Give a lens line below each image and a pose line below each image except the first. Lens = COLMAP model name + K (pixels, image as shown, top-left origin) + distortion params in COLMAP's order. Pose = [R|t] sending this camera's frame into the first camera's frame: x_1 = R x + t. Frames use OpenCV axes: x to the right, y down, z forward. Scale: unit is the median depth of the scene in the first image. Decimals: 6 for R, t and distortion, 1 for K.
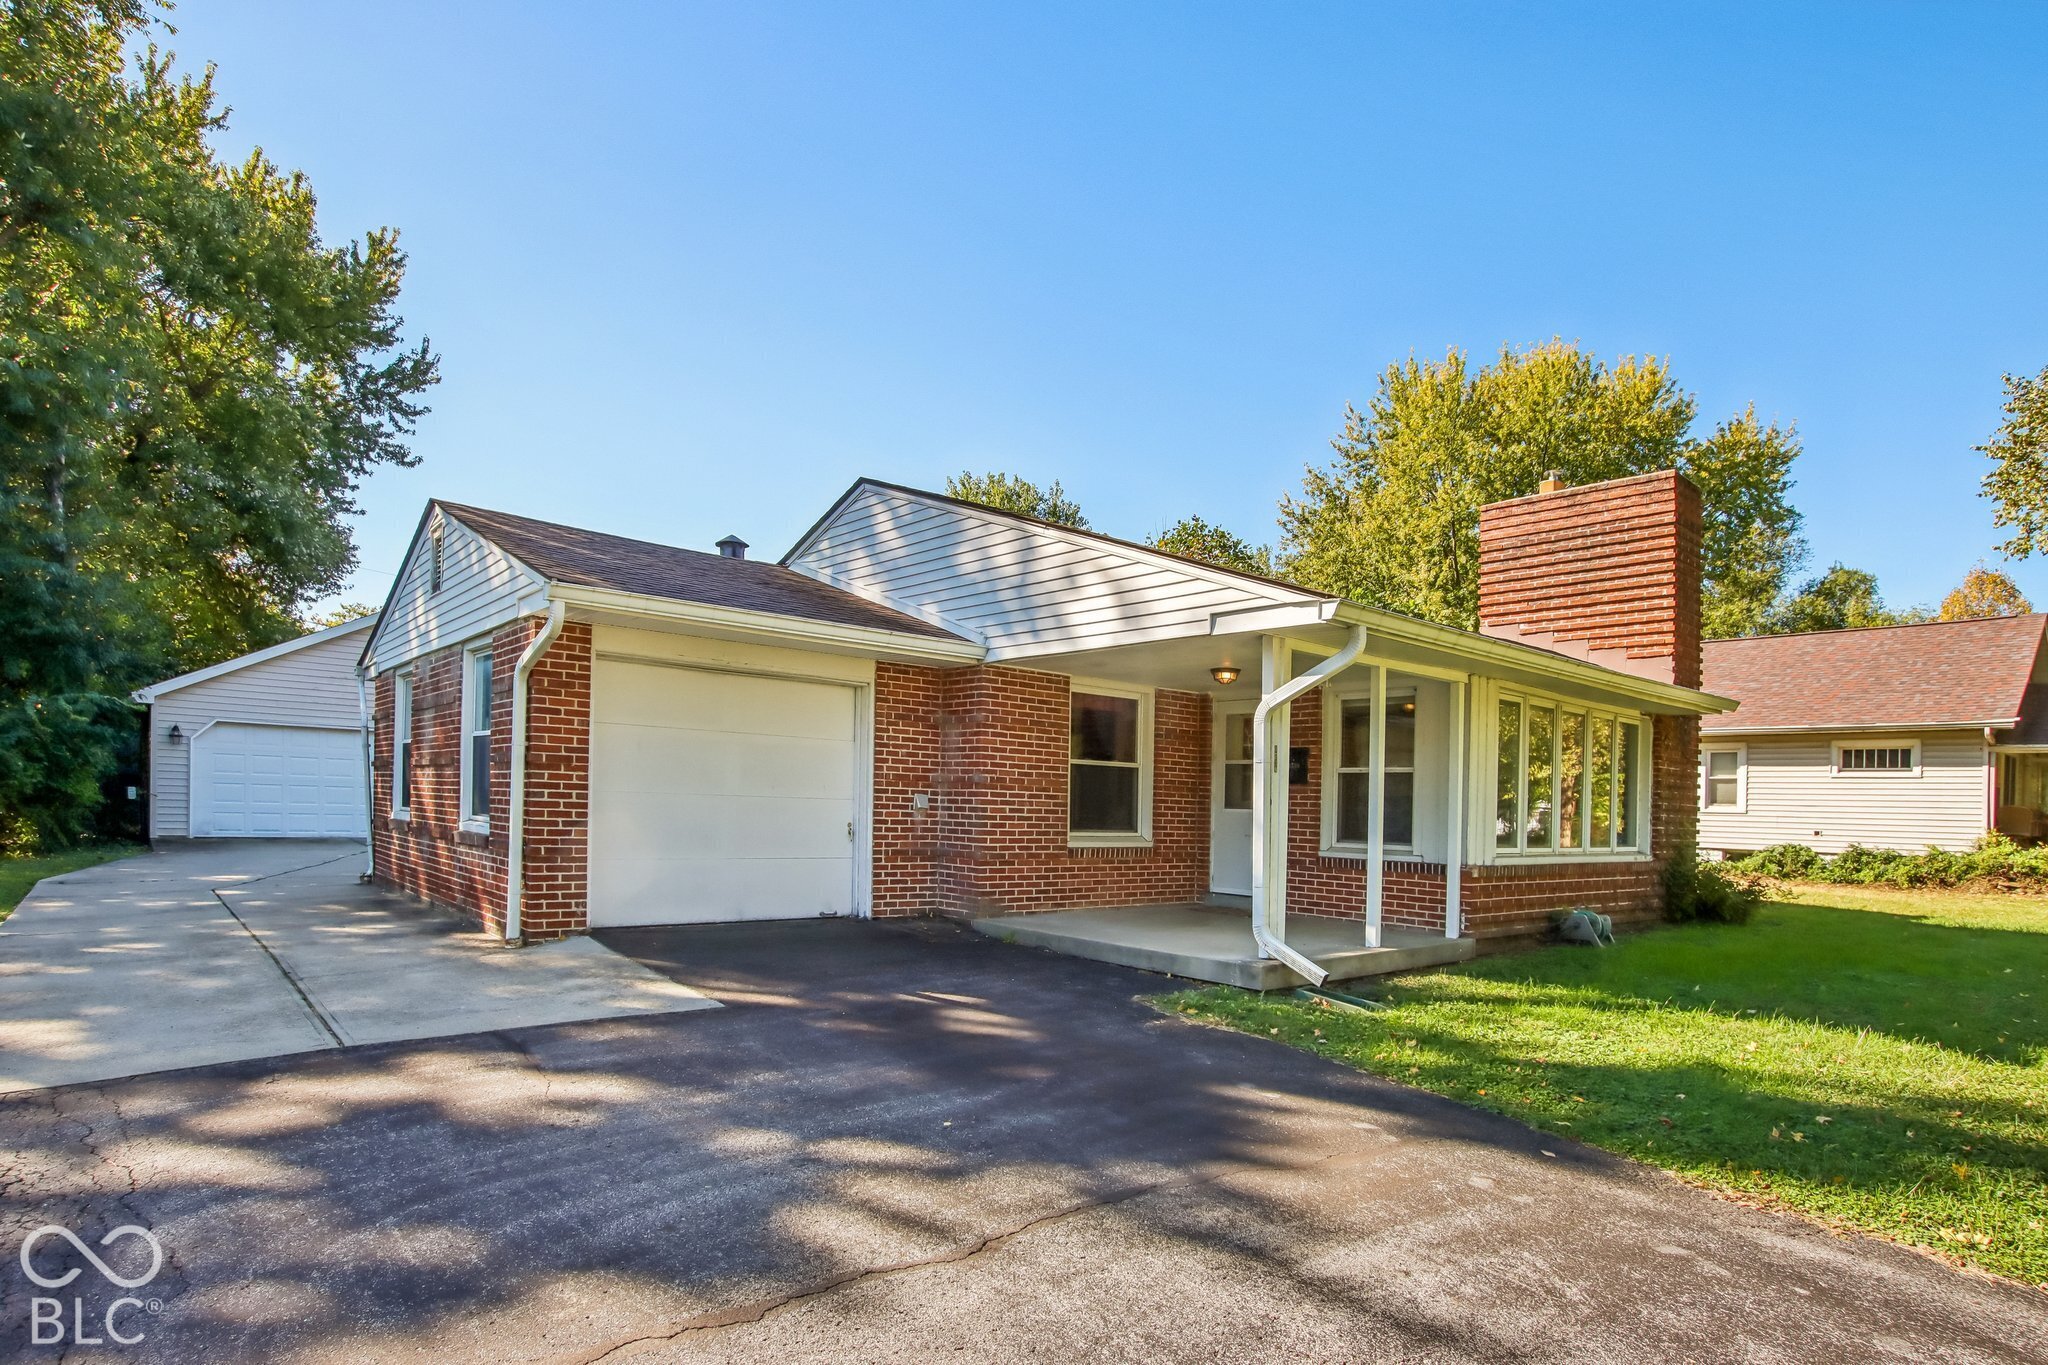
lens RADIAL K [[1092.6, 0, 1035.2], [0, 1092.6, 818.0], [0, 0, 1]] dist [-0.013296, 0.000336]
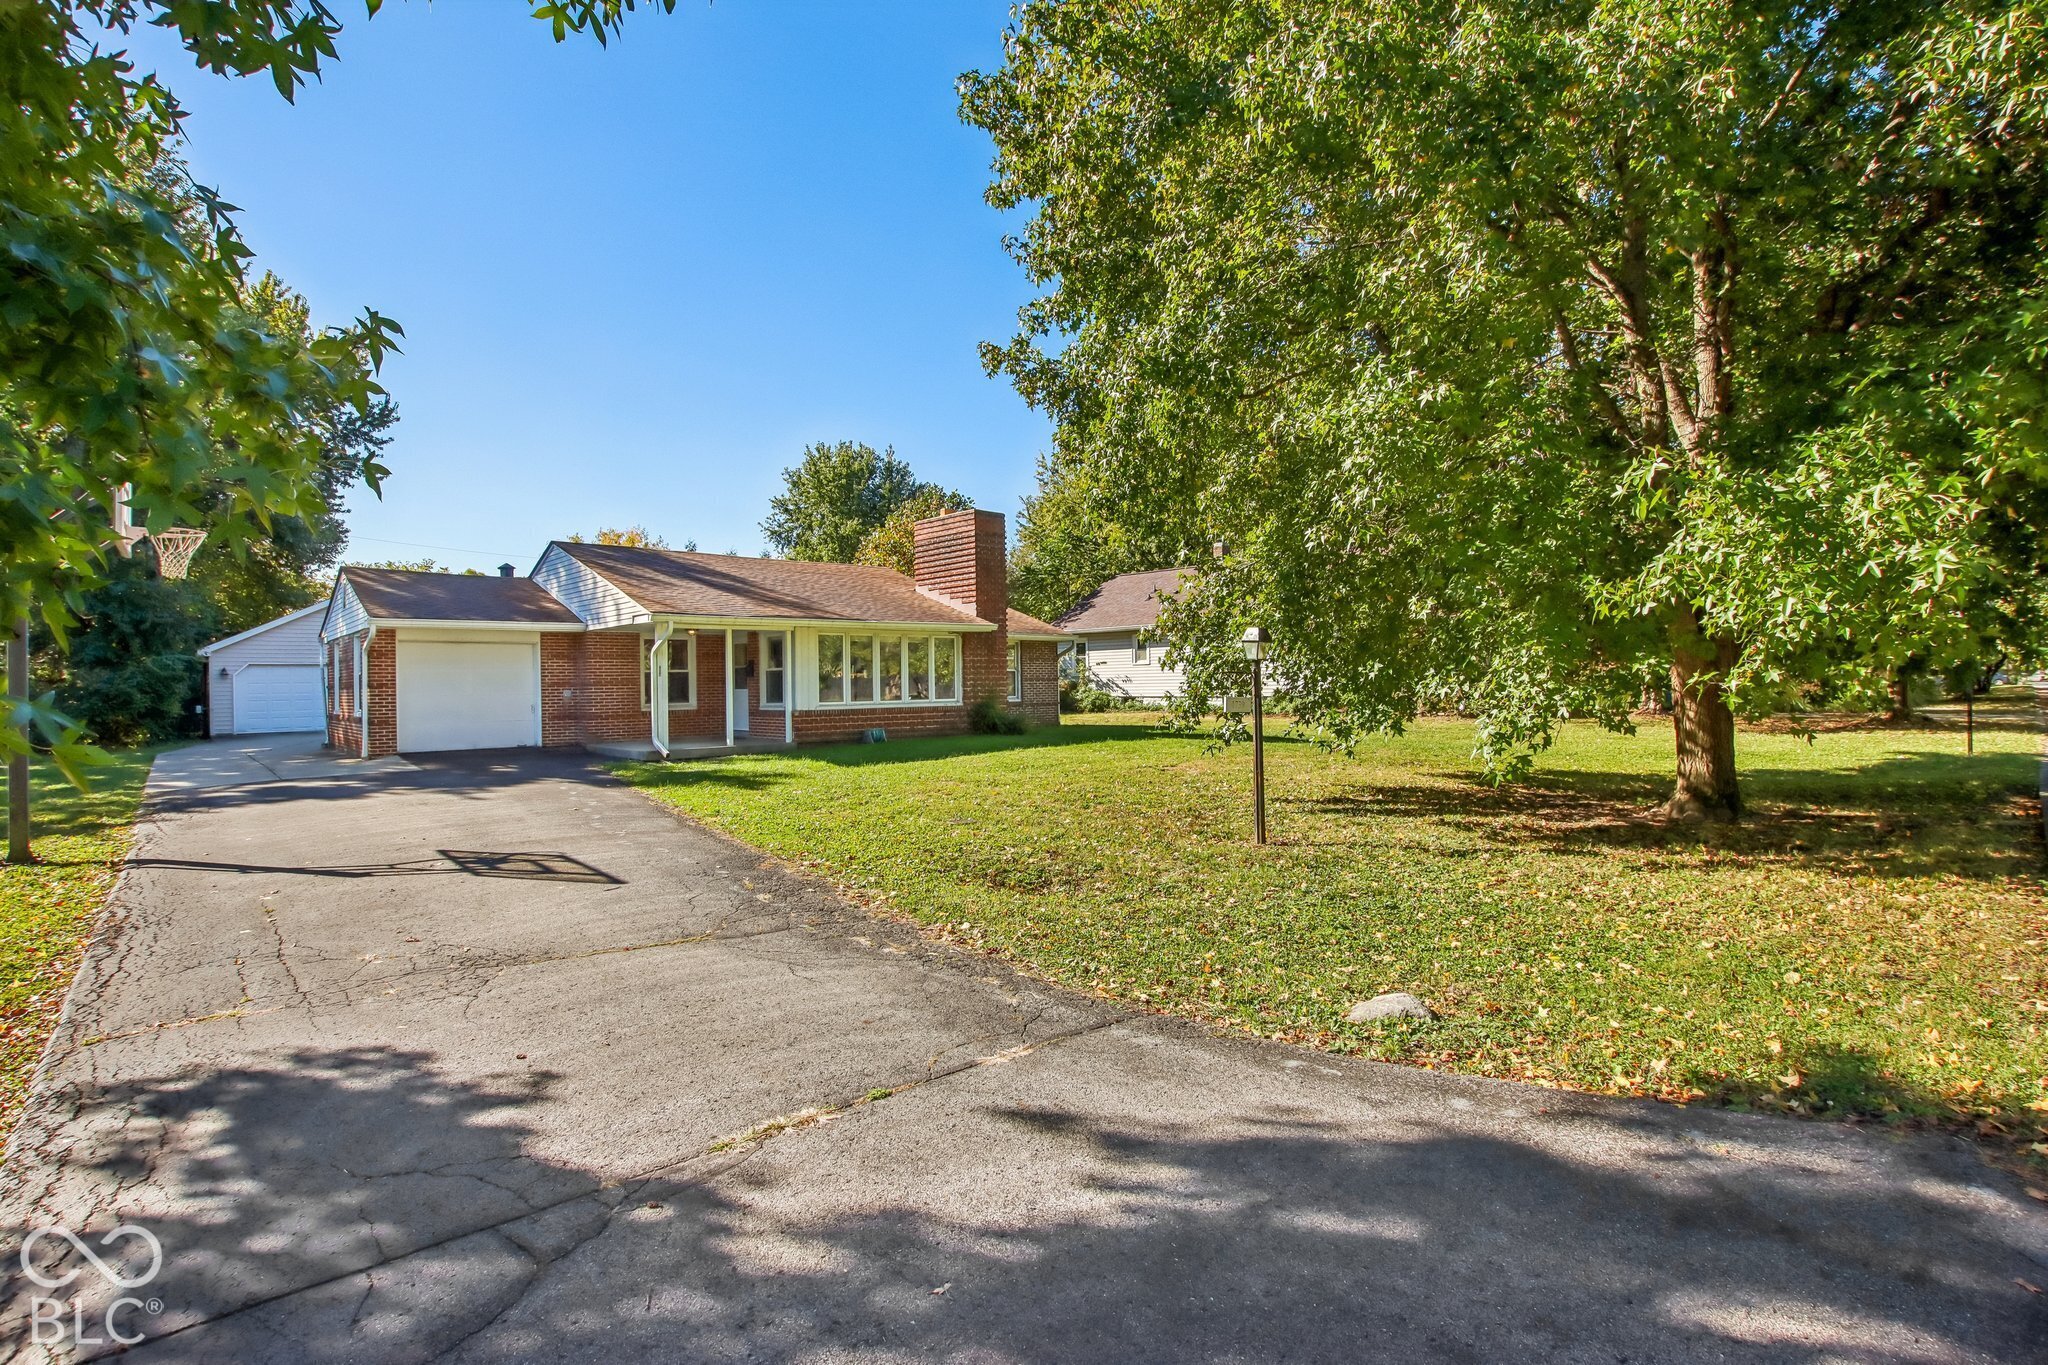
lens RADIAL K [[979.2, 0, 1024.4], [0, 979.2, 666.8], [0, 0, 1]] dist [-0.016526, 0.000088]
pose [[0.998571, -0.047804, 0.023881, 0.604530], [0.048539, 0.998335, -0.031173, 0.029221], [-0.022351, 0.032288, 0.999229, -0.777017]]
